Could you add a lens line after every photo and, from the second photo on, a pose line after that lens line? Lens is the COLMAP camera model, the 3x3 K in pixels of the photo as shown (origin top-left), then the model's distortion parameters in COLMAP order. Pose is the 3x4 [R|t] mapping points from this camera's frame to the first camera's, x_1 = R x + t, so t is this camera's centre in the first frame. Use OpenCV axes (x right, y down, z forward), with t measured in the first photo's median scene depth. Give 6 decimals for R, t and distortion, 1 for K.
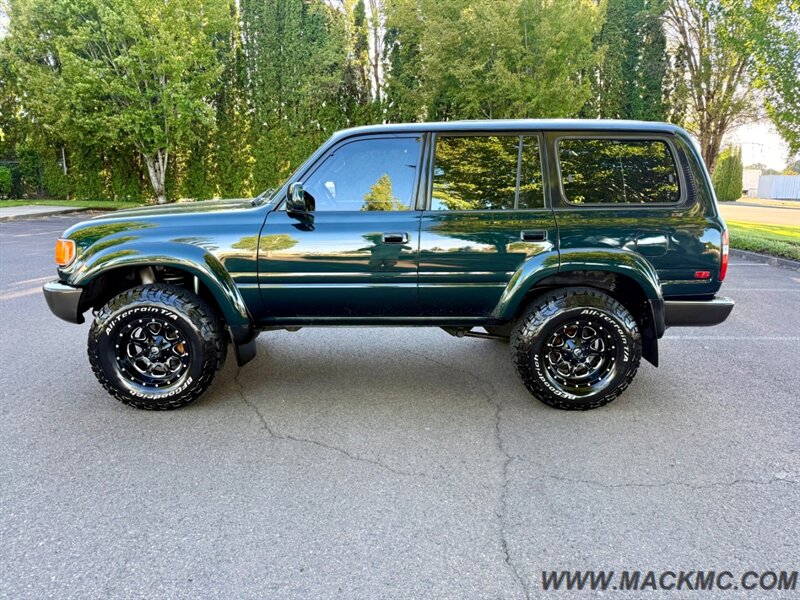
lens RADIAL K [[564.5, 0, 400.4], [0, 564.5, 298.5], [0, 0, 1]] dist [0.019123, -0.025491]
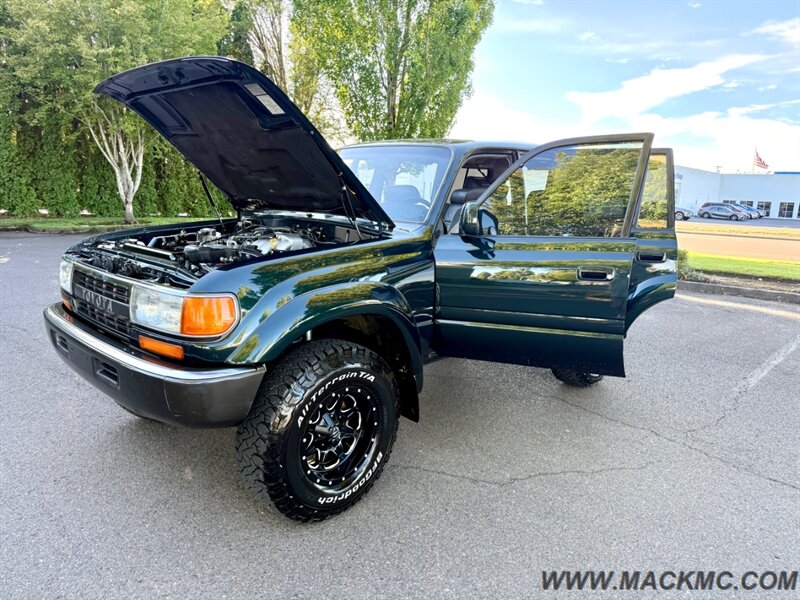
lens RADIAL K [[564.5, 0, 400.3], [0, 564.5, 294.0], [0, 0, 1]] dist [0.019123, -0.025491]
pose [[0.710469, -0.112319, 0.694708, -0.840779], [0.119302, 0.992115, 0.038395, -0.099118], [-0.693543, 0.055601, 0.718267, 0.404988]]
